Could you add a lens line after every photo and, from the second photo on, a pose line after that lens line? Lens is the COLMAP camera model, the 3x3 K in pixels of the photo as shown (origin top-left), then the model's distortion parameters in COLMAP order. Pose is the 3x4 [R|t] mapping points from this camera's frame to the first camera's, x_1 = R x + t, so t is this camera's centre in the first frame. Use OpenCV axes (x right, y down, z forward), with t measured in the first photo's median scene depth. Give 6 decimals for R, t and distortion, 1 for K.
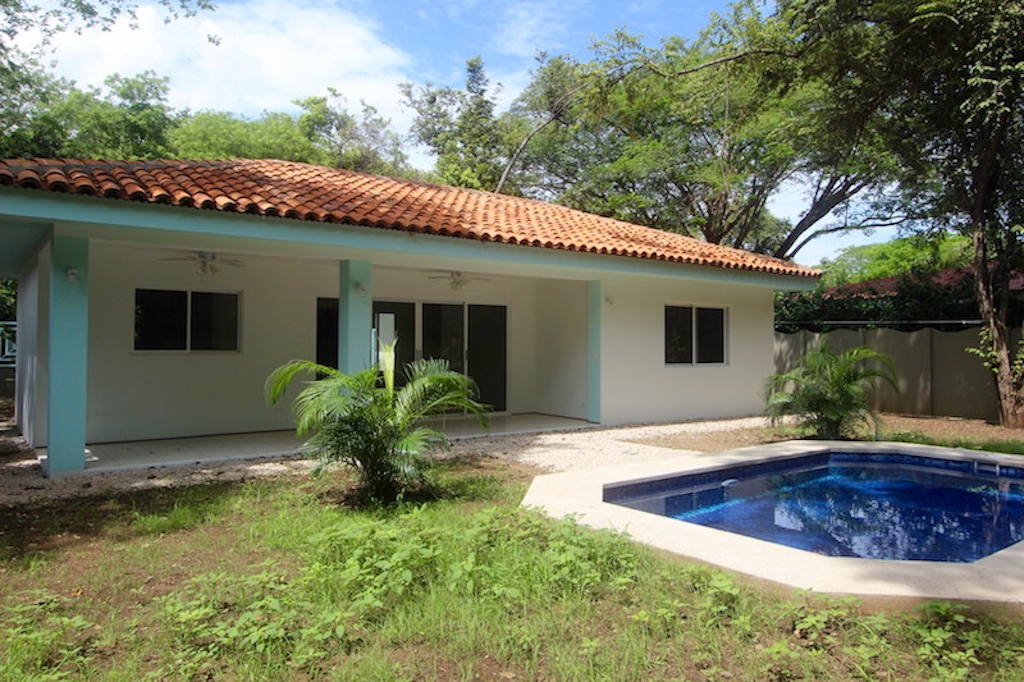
lens RADIAL K [[740.1, 0, 516.8], [0, 740.1, 337.1], [0, 0, 1]] dist [-0.007716, 0.003623]
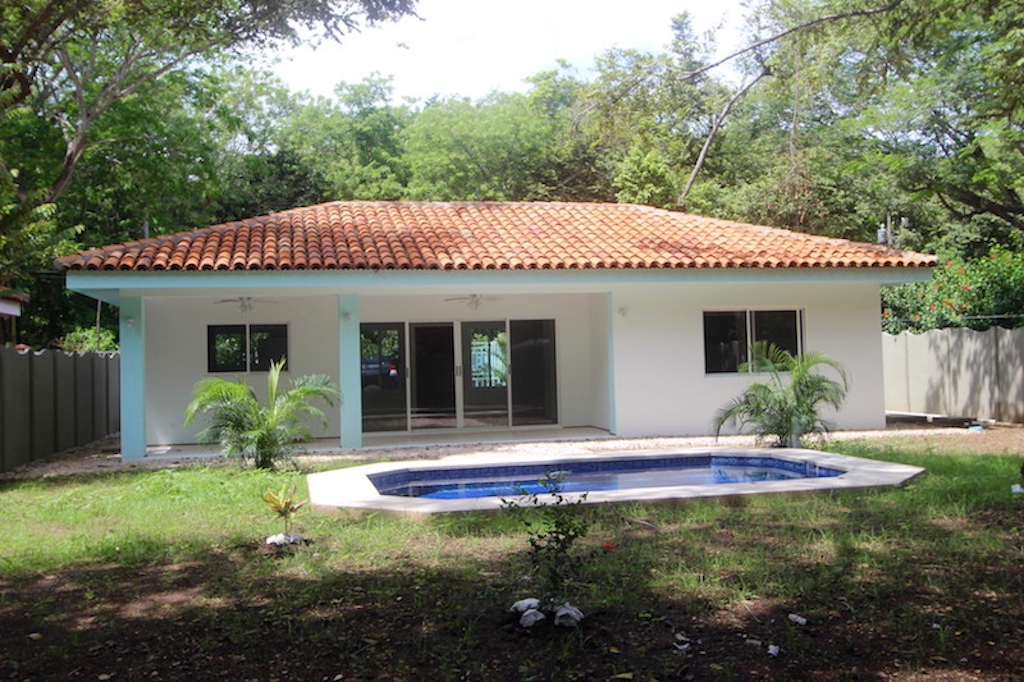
lens RADIAL K [[1019.1, 0, 512.2], [0, 1019.1, 340.6], [0, 0, 1]] dist [-0.023874, 0.000000]
pose [[0.907133, -0.035416, -0.419351, 0.240713], [0.034820, 0.999352, -0.009078, -0.001192], [0.419401, -0.006367, 0.907779, -0.130214]]
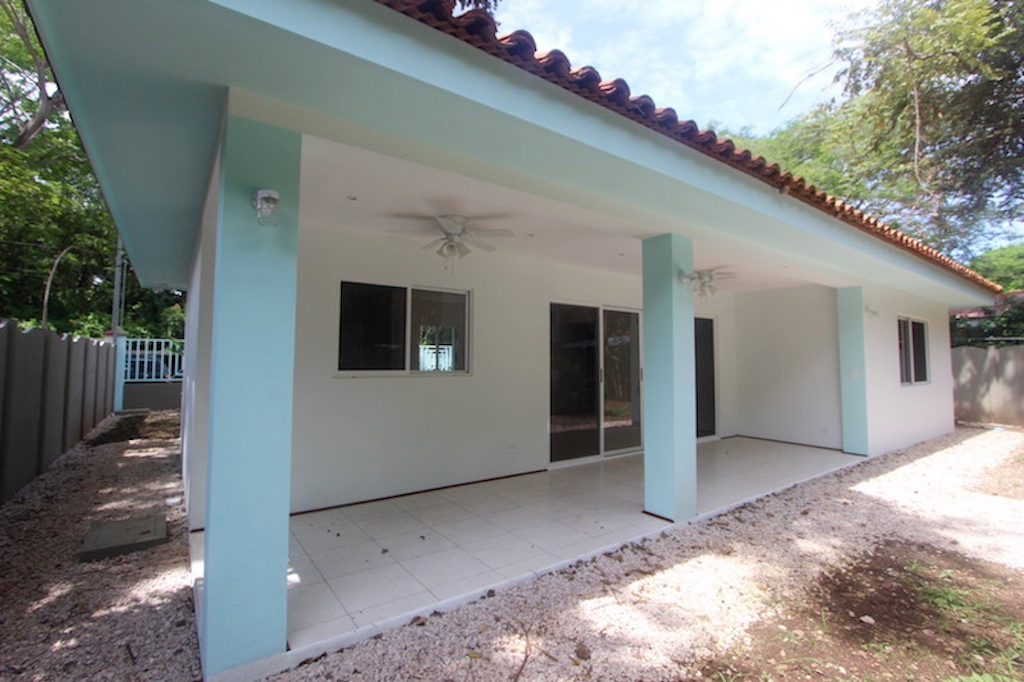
lens RADIAL K [[475.3, 0, 508.6], [0, 475.3, 340.9], [0, 0, 1]] dist [-0.013011, 0.000897]
pose [[0.999864, -0.003226, -0.016177, -0.120761], [0.002655, 0.999375, -0.035239, 0.001967], [0.016280, 0.035191, 0.999248, 0.193013]]
